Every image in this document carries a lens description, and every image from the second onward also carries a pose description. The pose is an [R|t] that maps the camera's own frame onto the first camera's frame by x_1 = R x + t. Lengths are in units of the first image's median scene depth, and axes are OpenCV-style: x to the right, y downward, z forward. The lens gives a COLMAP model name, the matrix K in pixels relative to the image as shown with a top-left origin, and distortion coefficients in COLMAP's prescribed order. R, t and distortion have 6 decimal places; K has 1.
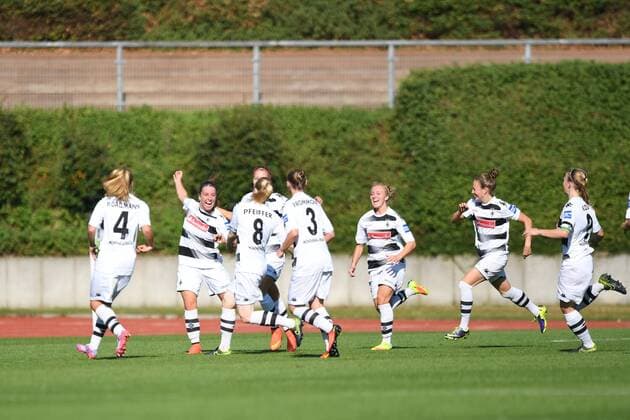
lens RADIAL K [[276.4, 0, 315.5], [0, 276.4, 215.4], [0, 0, 1]] dist [0.001087, 0.001399]
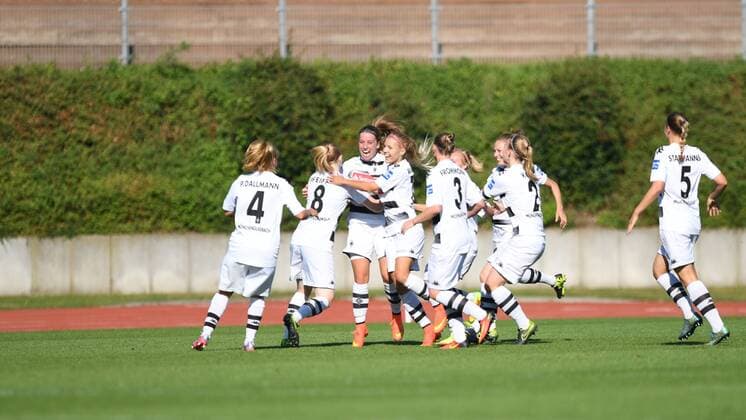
lens RADIAL K [[300.5, 0, 372.5], [0, 300.5, 202.2], [0, 0, 1]] dist [0.001117, 0.000577]
pose [[0.999991, -0.002725, 0.003246, -0.908394], [0.002724, 0.999996, 0.000505, 0.056655], [-0.003247, -0.000496, 0.999995, 0.051377]]
